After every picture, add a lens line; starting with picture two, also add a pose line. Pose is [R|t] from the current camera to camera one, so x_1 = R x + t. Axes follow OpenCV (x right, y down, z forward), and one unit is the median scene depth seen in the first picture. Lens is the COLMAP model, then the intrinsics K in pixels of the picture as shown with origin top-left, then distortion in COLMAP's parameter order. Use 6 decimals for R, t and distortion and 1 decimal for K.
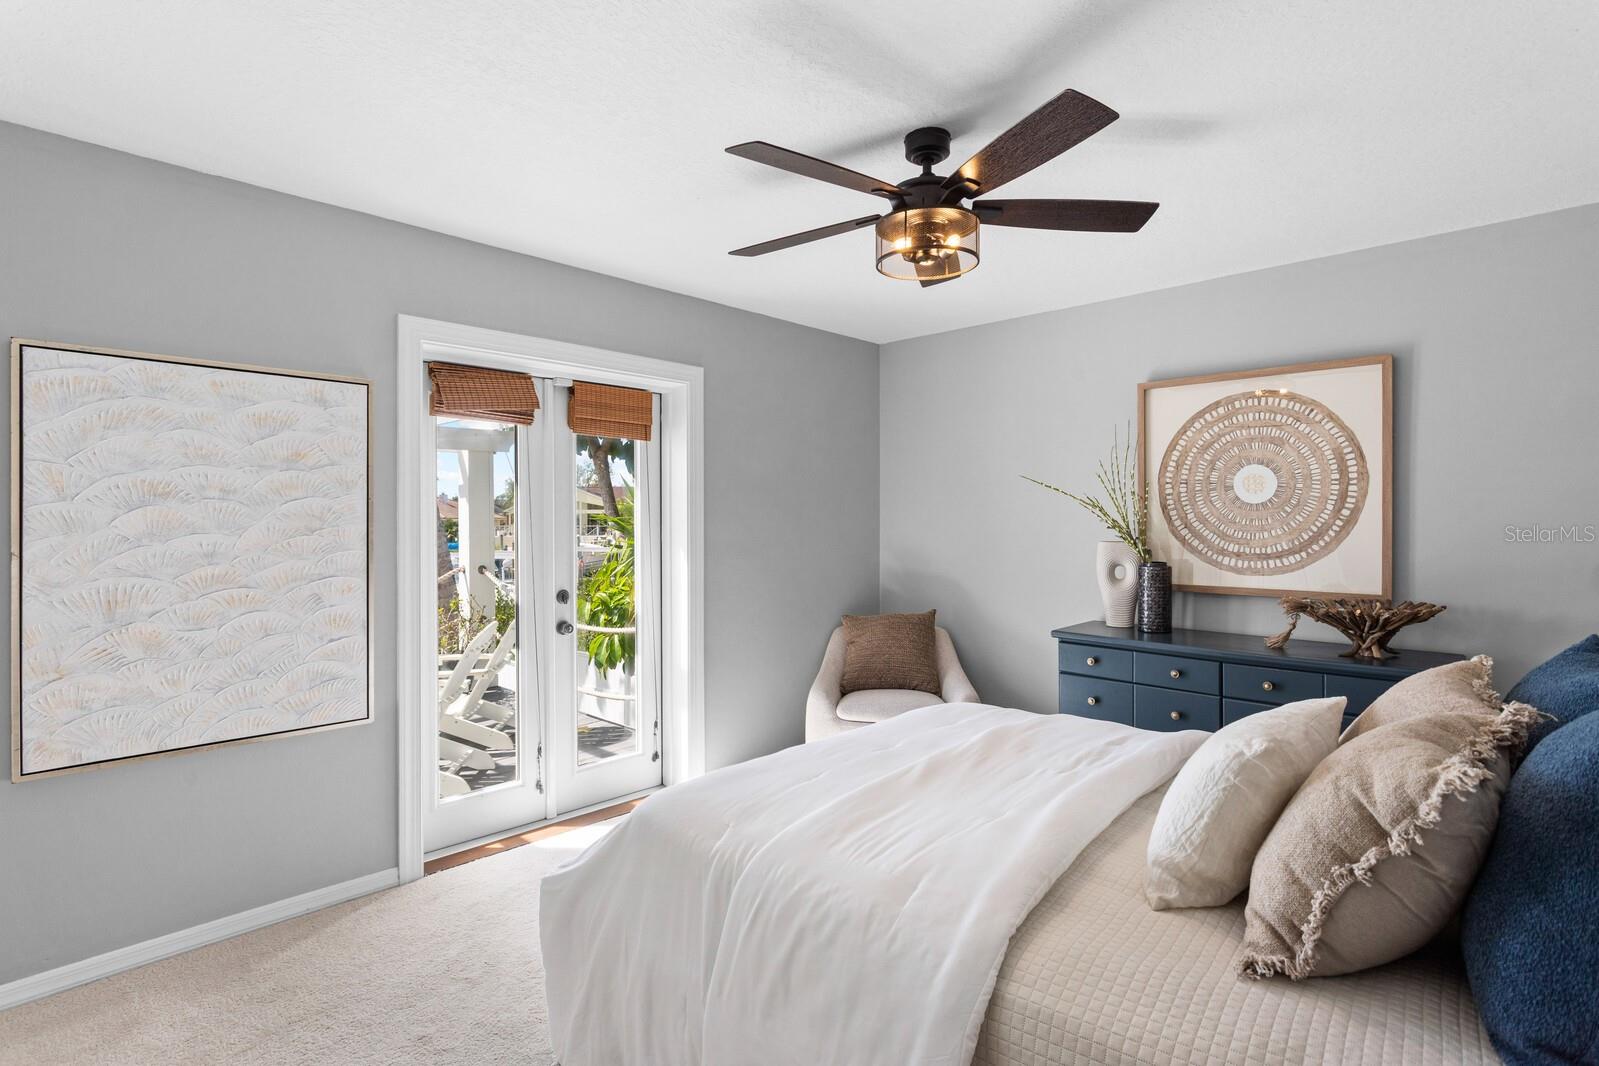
lens RADIAL K [[791.8, 0, 790.7], [0, 791.8, 526.3], [0, 0, 1]] dist [-0.010523, 0.005393]
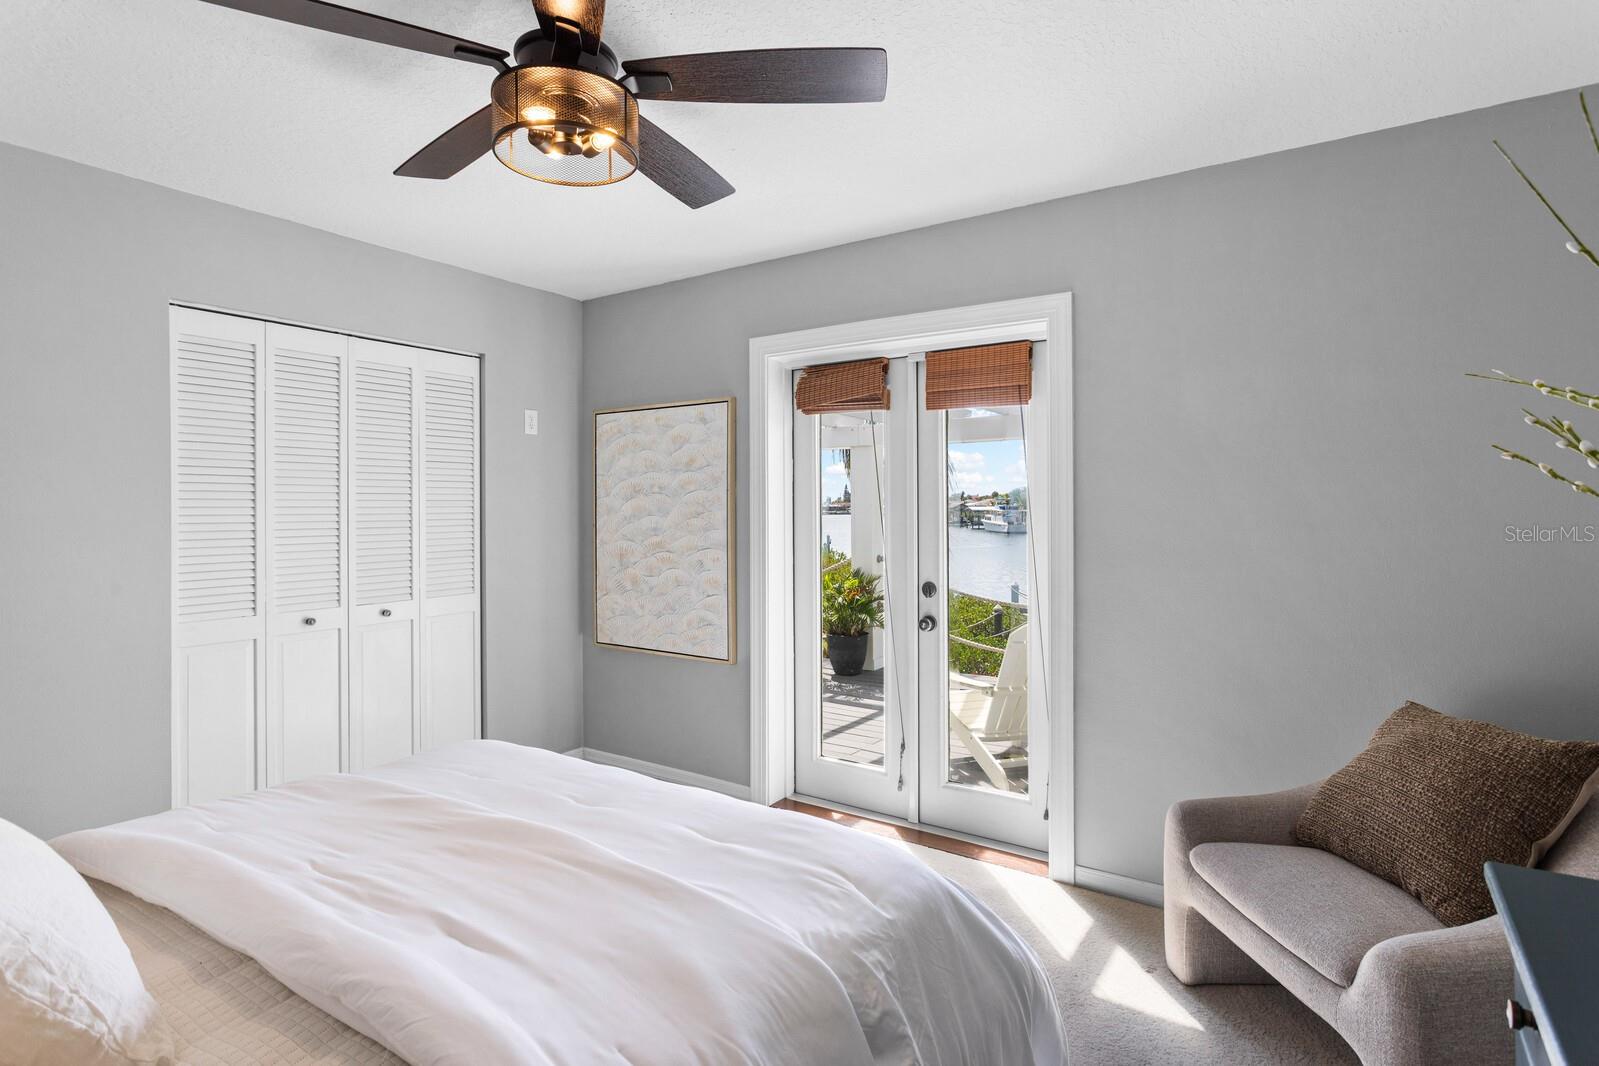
lens RADIAL K [[791.8, 0, 809.8], [0, 791.8, 518.9], [0, 0, 1]] dist [-0.010523, 0.005393]
pose [[0.185253, 0.012217, -0.982615, 0.811010], [-0.005979, 0.999918, 0.011305, -0.003498], [0.982673, 0.003781, 0.185311, 0.953537]]
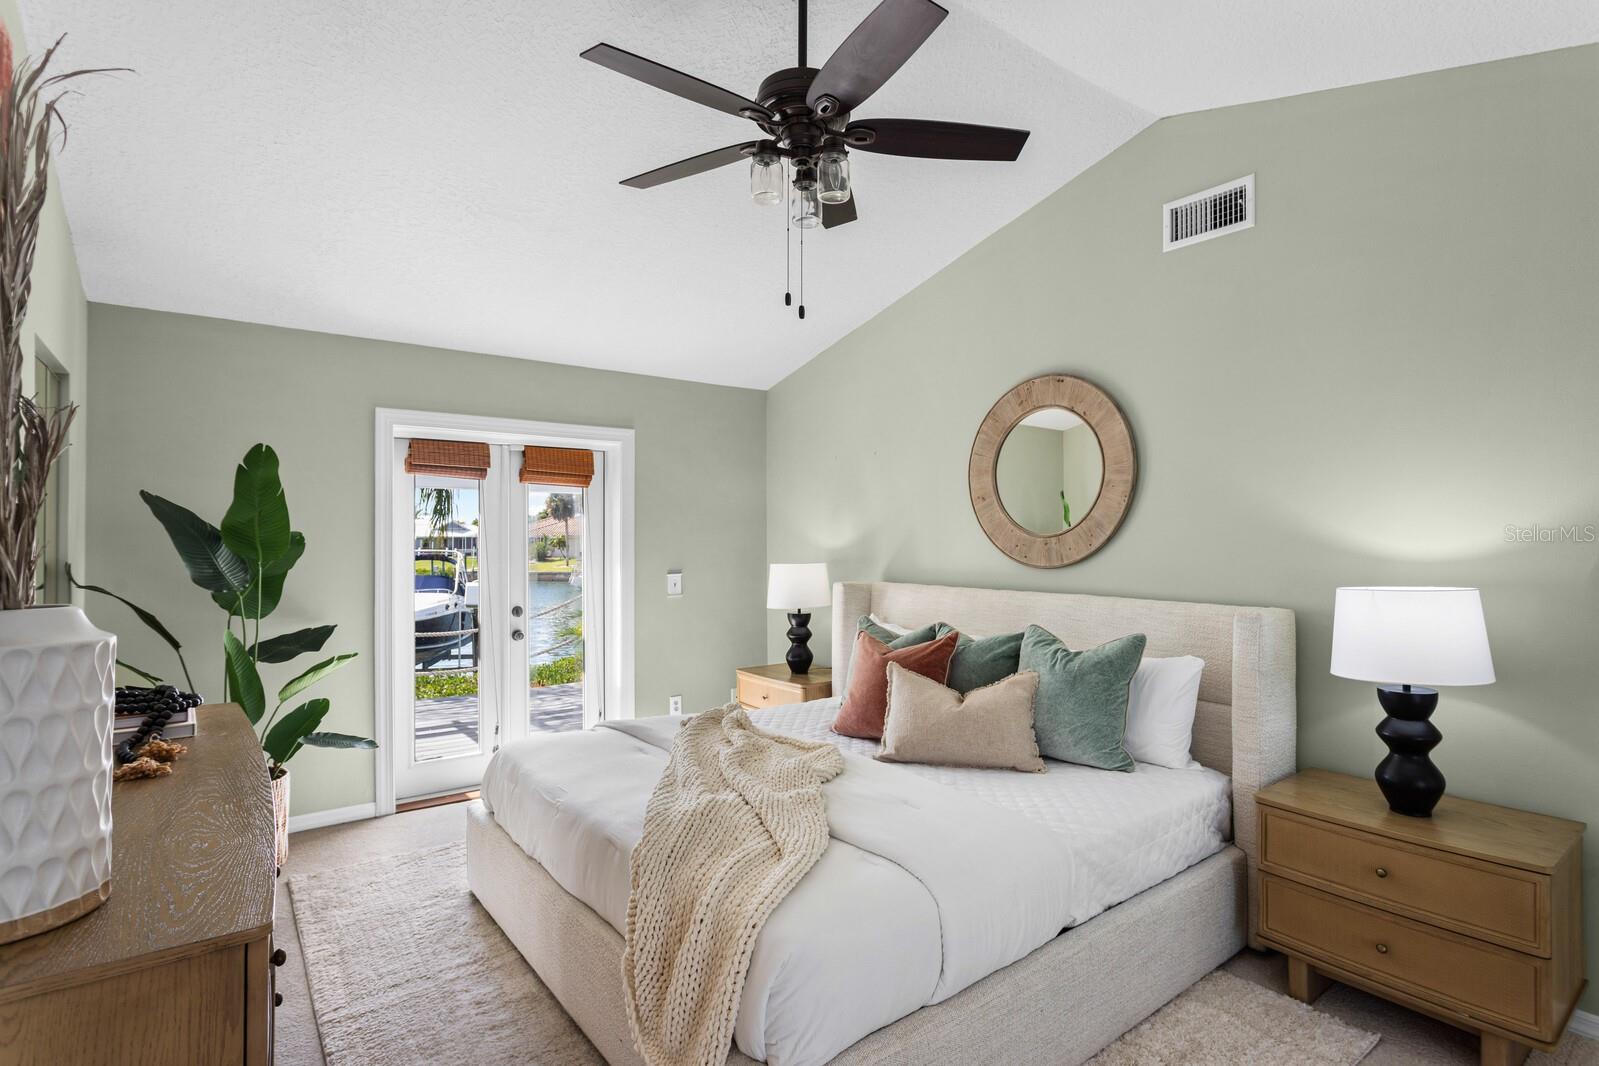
lens RADIAL K [[791.8, 0, 802.3], [0, 791.8, 529.1], [0, 0, 1]] dist [-0.010523, 0.005393]
pose [[0.988627, -0.003047, -0.150360, 0.509448], [0.000666, 0.999874, -0.015881, -0.034119], [0.150389, 0.015600, 0.988504, -0.295392]]
